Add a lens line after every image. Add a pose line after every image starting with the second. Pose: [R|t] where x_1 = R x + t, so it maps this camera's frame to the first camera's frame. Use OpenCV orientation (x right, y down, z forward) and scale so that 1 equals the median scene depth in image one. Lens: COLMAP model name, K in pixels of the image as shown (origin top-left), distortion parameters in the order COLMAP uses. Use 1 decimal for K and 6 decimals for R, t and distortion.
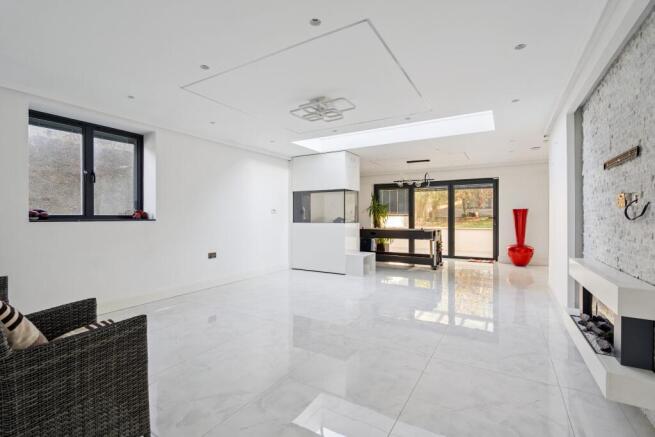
lens RADIAL K [[300.6, 0, 328.5], [0, 300.6, 218.2], [0, 0, 1]] dist [-0.010478, -0.001080]
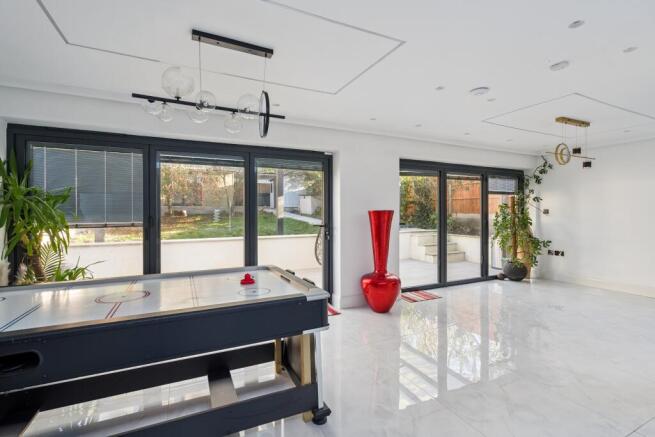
lens RADIAL K [[300.6, 0, 324.6], [0, 300.6, 212.2], [0, 0, 1]] dist [-0.010478, -0.001080]
pose [[0.558297, -0.002053, 0.829639, 0.098897], [0.009484, 0.999947, -0.003908, -0.024261], [-0.829587, 0.010050, 0.558287, 0.698492]]
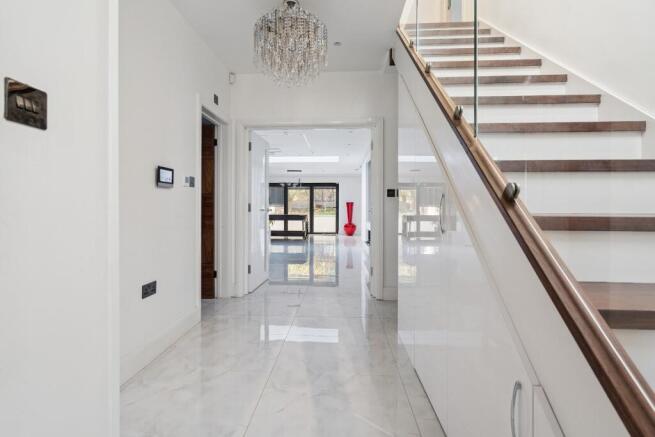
lens RADIAL K [[300.6, 0, 325.7], [0, 300.6, 213.0], [0, 0, 1]] dist [-0.010478, -0.001080]
pose [[0.886178, 0.002177, 0.463340, -0.256476], [-0.007352, 0.999929, 0.009362, 0.013997], [-0.463287, -0.011703, 0.886131, -0.422777]]
